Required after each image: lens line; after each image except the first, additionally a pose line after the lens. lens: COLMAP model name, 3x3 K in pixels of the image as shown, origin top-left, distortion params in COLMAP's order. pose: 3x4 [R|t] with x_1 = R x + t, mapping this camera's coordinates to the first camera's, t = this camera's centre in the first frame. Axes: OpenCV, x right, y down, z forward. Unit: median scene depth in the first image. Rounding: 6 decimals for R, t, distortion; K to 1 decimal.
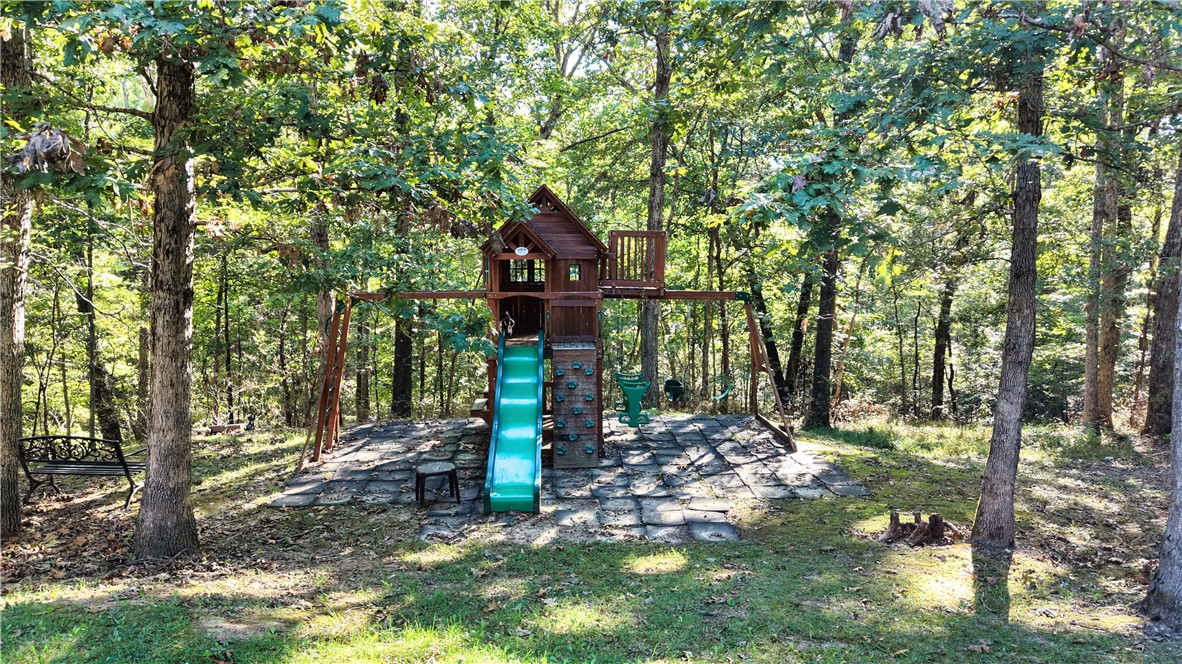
lens RADIAL K [[792.3, 0, 591.0], [0, 792.3, 332.0], [0, 0, 1]] dist [0.178932, -0.322322]
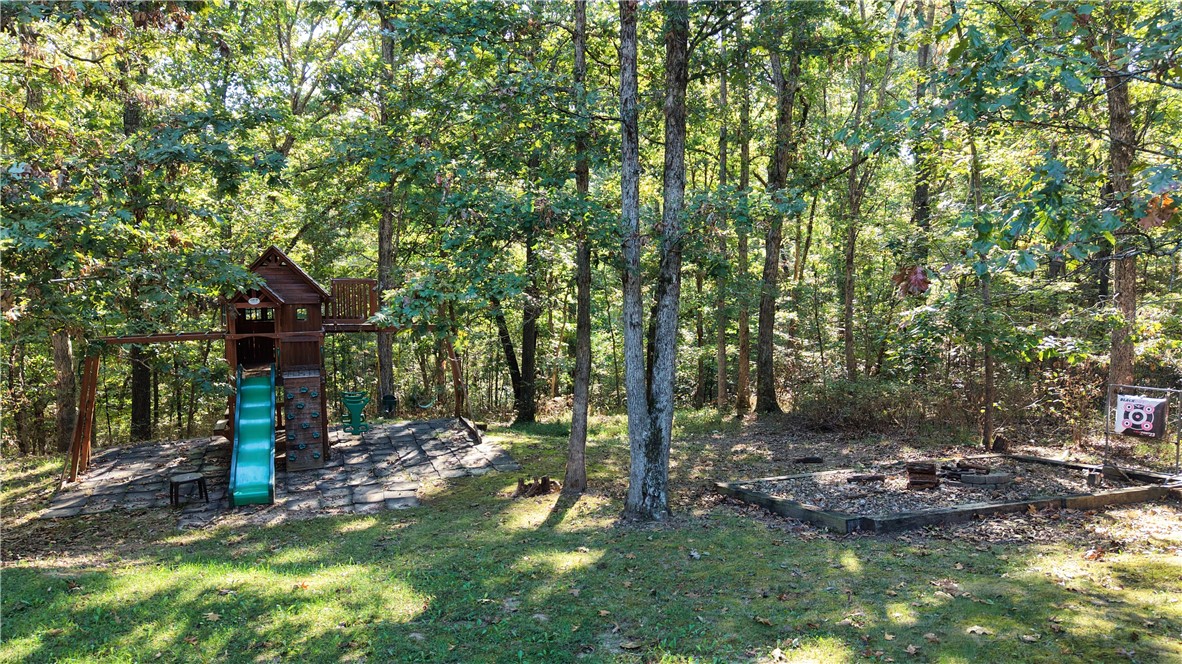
lens RADIAL K [[781.6, 0, 591.0], [0, 781.6, 332.0], [0, 0, 1]] dist [0.004375, 0.002873]
pose [[0.952351, -0.031240, 0.303400, 0.044973], [0.031653, 0.999493, 0.003558, -0.042893], [-0.303358, 0.006215, 0.952856, -0.352938]]
